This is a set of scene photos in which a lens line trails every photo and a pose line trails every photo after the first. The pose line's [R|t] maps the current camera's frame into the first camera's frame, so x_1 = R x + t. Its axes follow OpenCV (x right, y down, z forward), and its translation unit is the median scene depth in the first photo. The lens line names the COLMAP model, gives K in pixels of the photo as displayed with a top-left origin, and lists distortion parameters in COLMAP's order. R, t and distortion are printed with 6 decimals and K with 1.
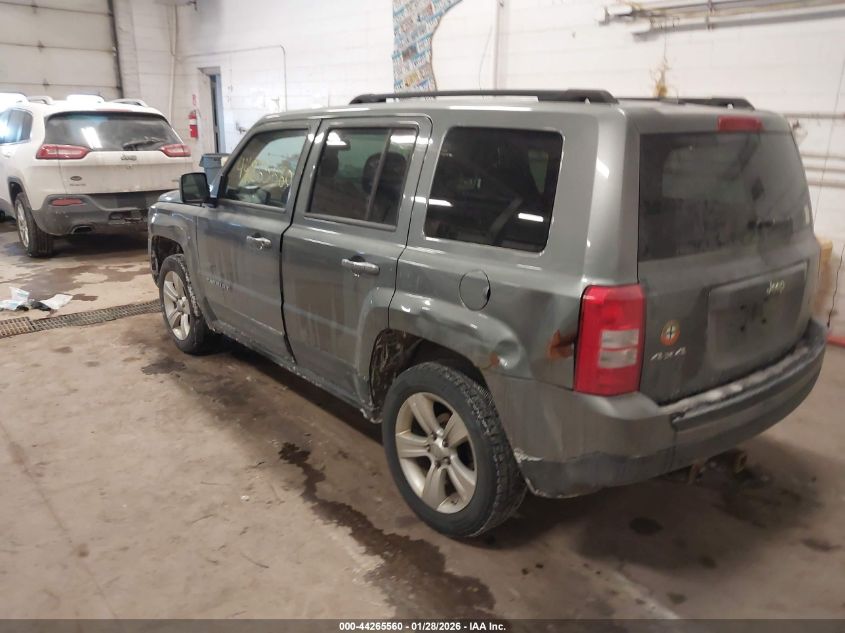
lens RADIAL K [[691.9, 0, 422.5], [0, 691.9, 317.1], [0, 0, 1]] dist [0.010698, 0.006277]
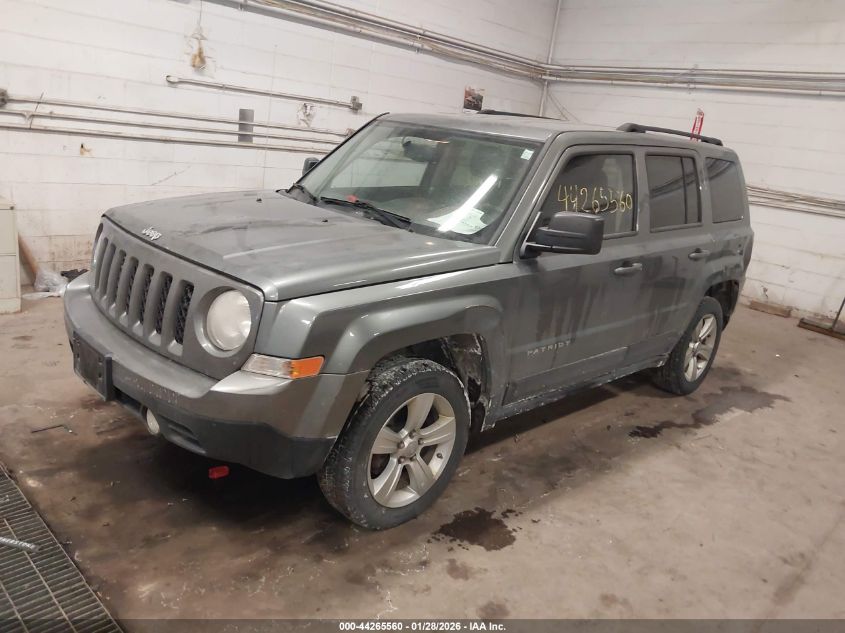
lens RADIAL K [[691.9, 0, 412.9], [0, 691.9, 314.1], [0, 0, 1]] dist [0.010698, 0.006277]
pose [[-0.111291, -0.287980, 0.951148, -1.174961], [0.154028, 0.940529, 0.302787, -0.399950], [-0.981779, 0.180201, -0.060315, 1.380533]]
